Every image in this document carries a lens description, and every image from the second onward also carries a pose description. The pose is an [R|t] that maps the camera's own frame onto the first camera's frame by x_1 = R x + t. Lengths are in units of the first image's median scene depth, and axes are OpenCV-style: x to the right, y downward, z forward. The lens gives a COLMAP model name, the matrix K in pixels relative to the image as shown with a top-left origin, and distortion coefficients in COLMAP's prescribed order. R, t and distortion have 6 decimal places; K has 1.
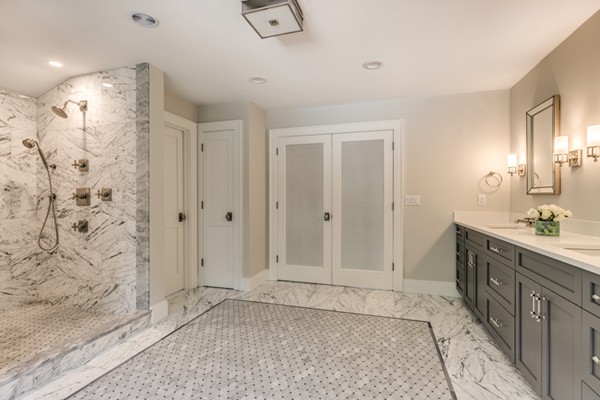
lens RADIAL K [[269.4, 0, 297.8], [0, 269.4, 200.0], [0, 0, 1]] dist [-0.002232, -0.000264]
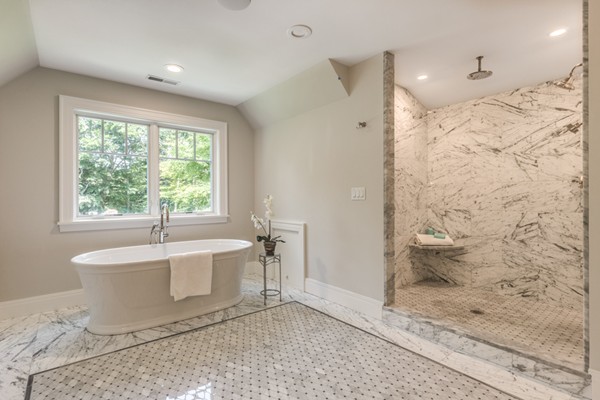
lens RADIAL K [[297.6, 0, 294.8], [0, 297.6, 200.2], [0, 0, 1]] dist [0.001248, 0.000295]
pose [[-0.558145, 0.007859, -0.829706, 0.446439], [0.006561, 0.999966, 0.005058, 0.022975], [0.829717, -0.002621, -0.558177, 1.039069]]
